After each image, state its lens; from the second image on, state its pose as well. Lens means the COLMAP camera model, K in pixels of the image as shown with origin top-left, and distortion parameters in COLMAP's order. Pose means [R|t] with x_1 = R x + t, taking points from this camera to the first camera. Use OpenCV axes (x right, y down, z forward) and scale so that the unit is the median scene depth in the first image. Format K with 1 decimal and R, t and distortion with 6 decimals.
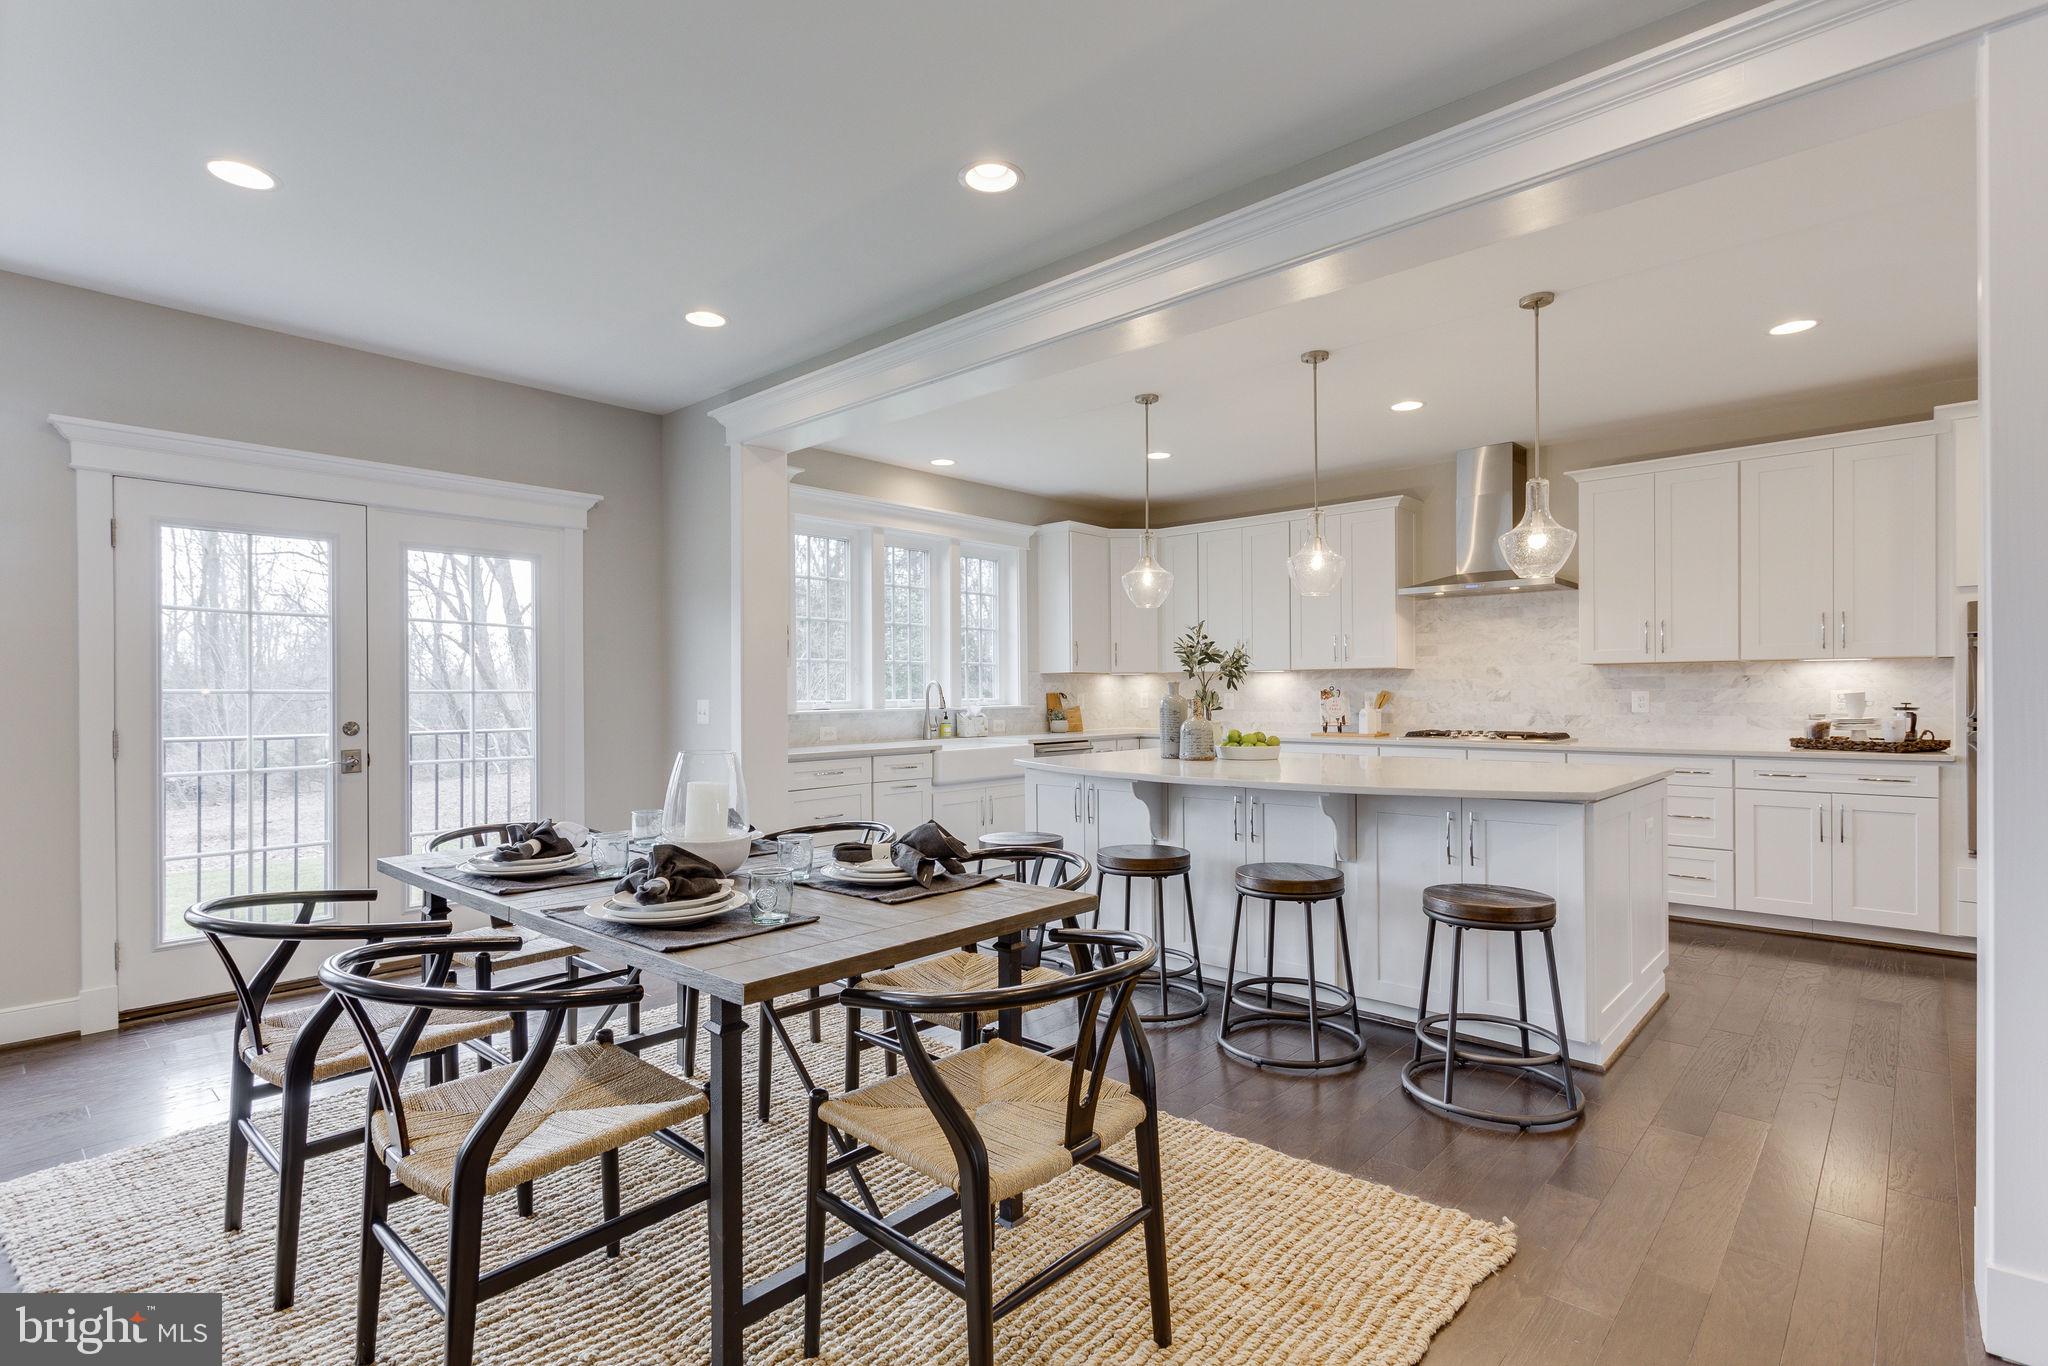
lens RADIAL K [[990.0, 0, 1029.7], [0, 990.0, 688.7], [0, 0, 1]] dist [-0.001438, -0.000297]
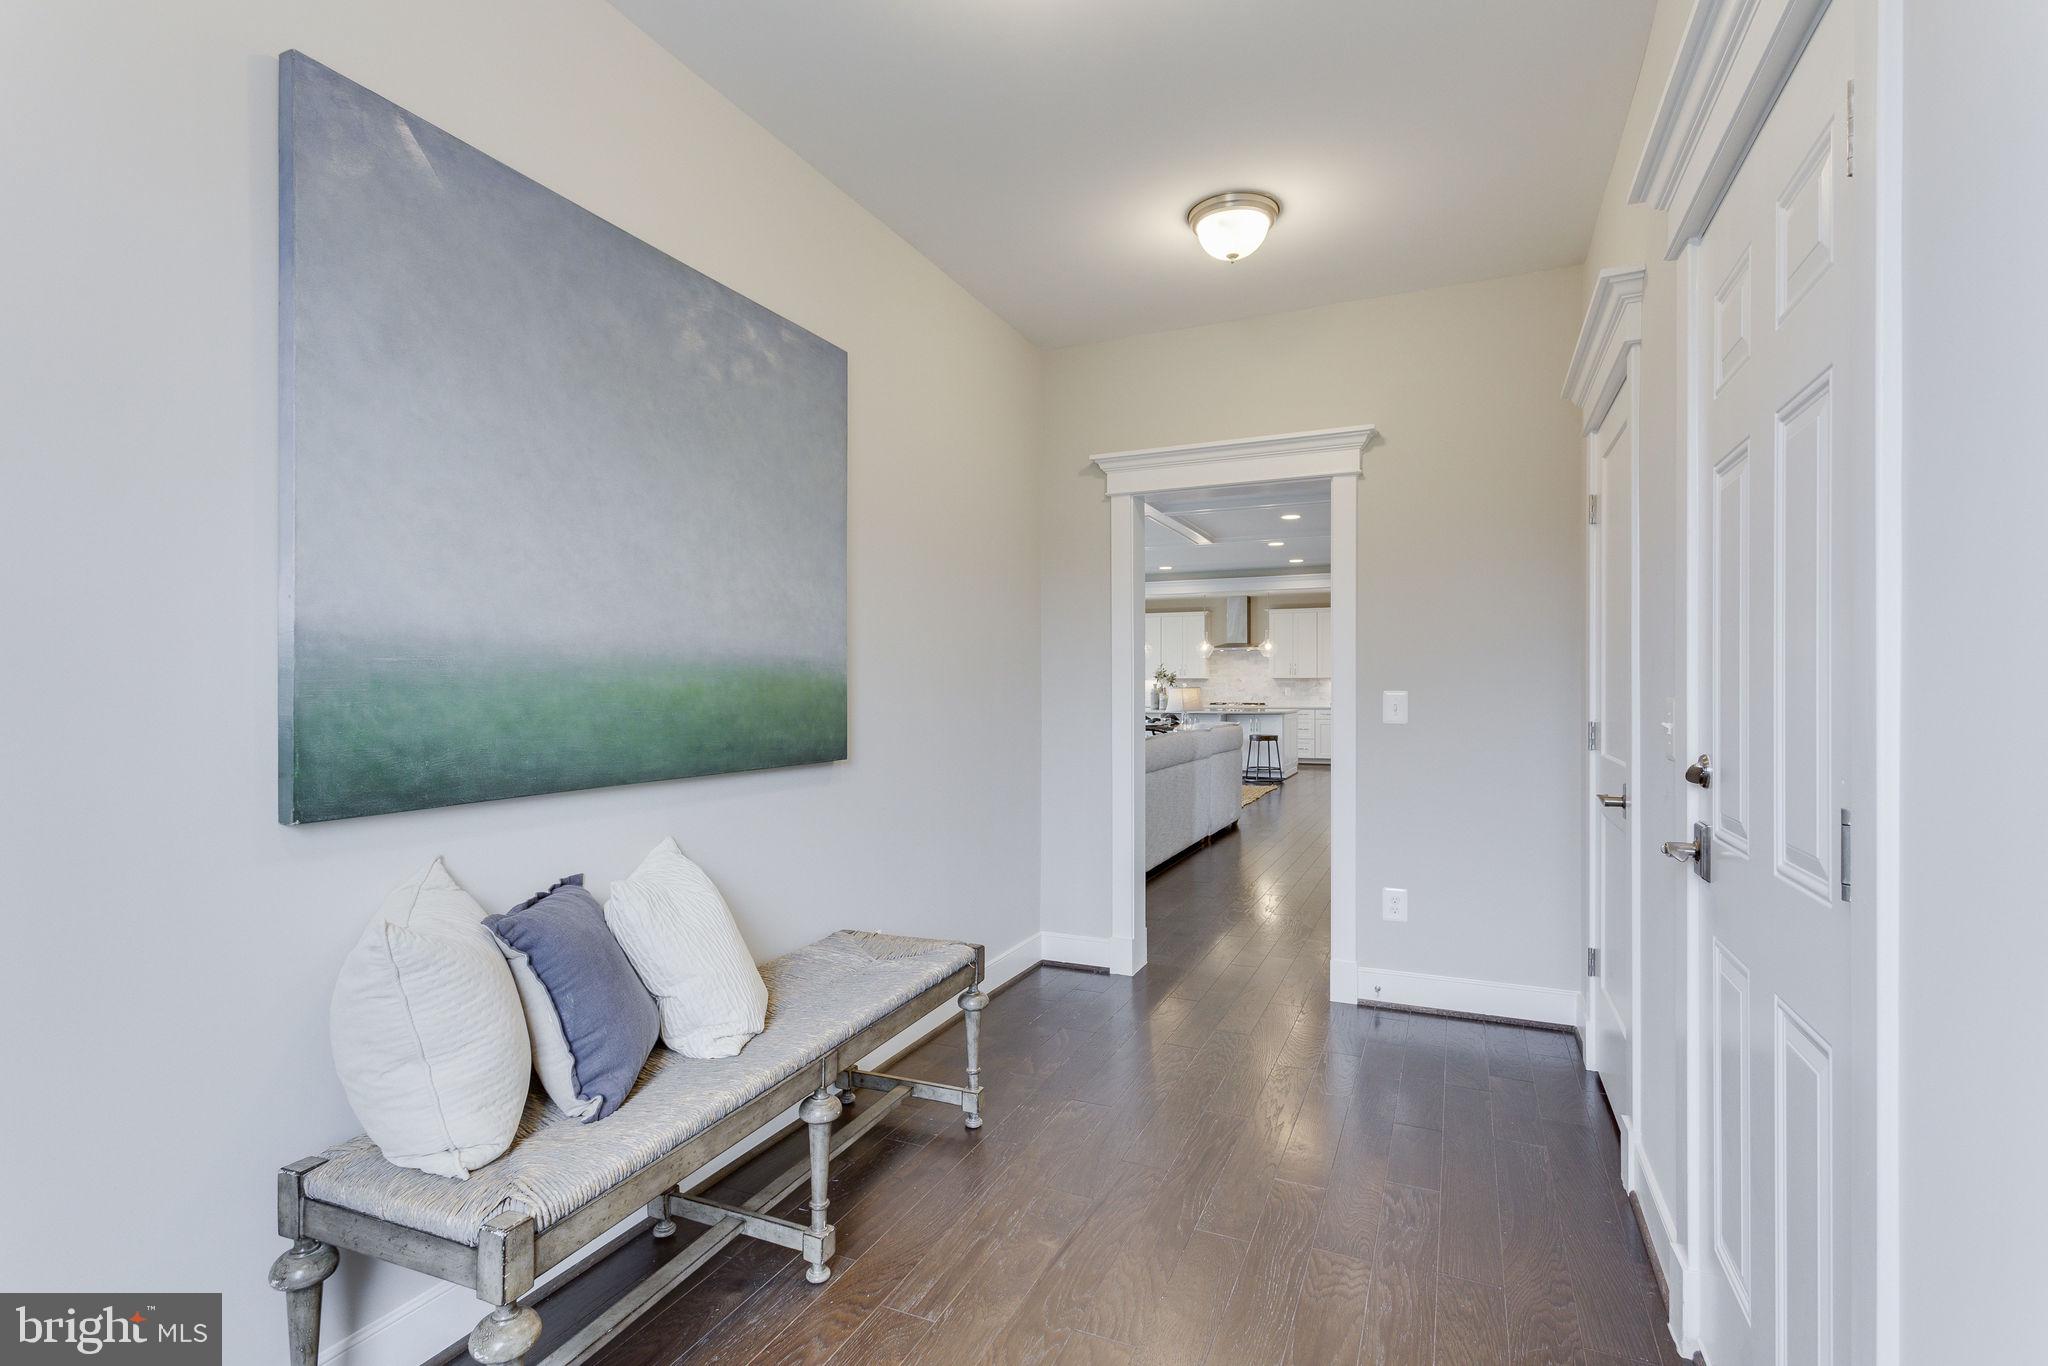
lens RADIAL K [[990.0, 0, 1029.7], [0, 990.0, 688.7], [0, 0, 1]] dist [-0.001438, -0.000297]
pose [[0.947985, 0.004928, 0.318277, -0.969126], [-0.006526, 0.999971, 0.003956, -0.001793], [-0.318249, -0.005828, 0.947989, -1.427670]]
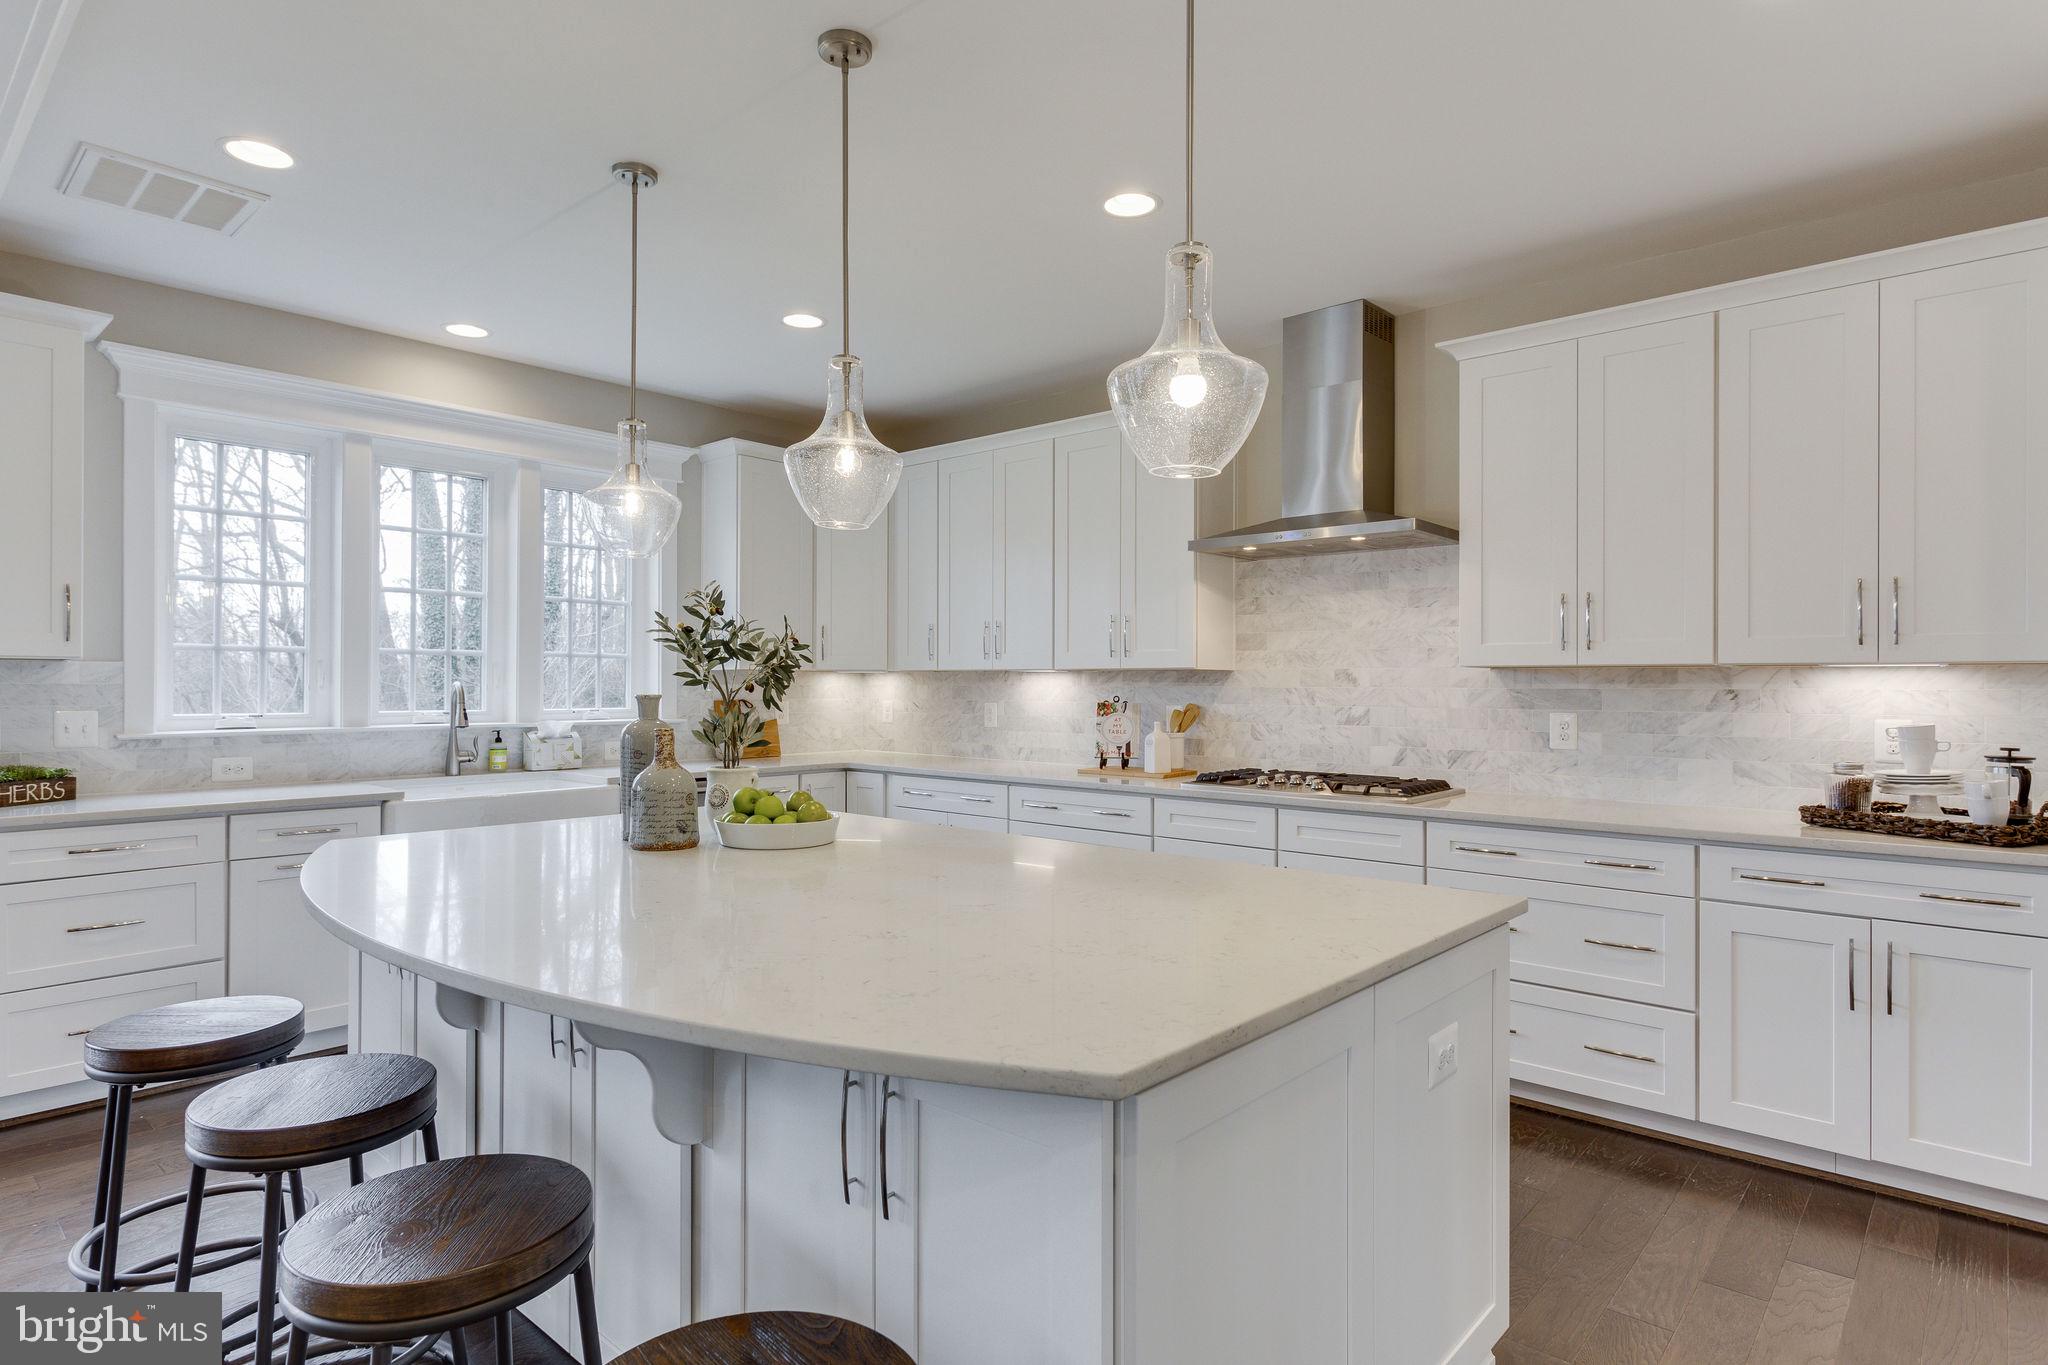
lens RADIAL K [[1112.6, 0, 1026.4], [0, 1112.6, 674.1], [0, 0, 1]] dist [-0.003639, 0.001873]
pose [[0.999834, 0.009786, 0.015341, 0.279800], [-0.009703, 0.999938, -0.005458, -0.014067], [-0.015393, 0.005308, 0.999867, 0.330402]]
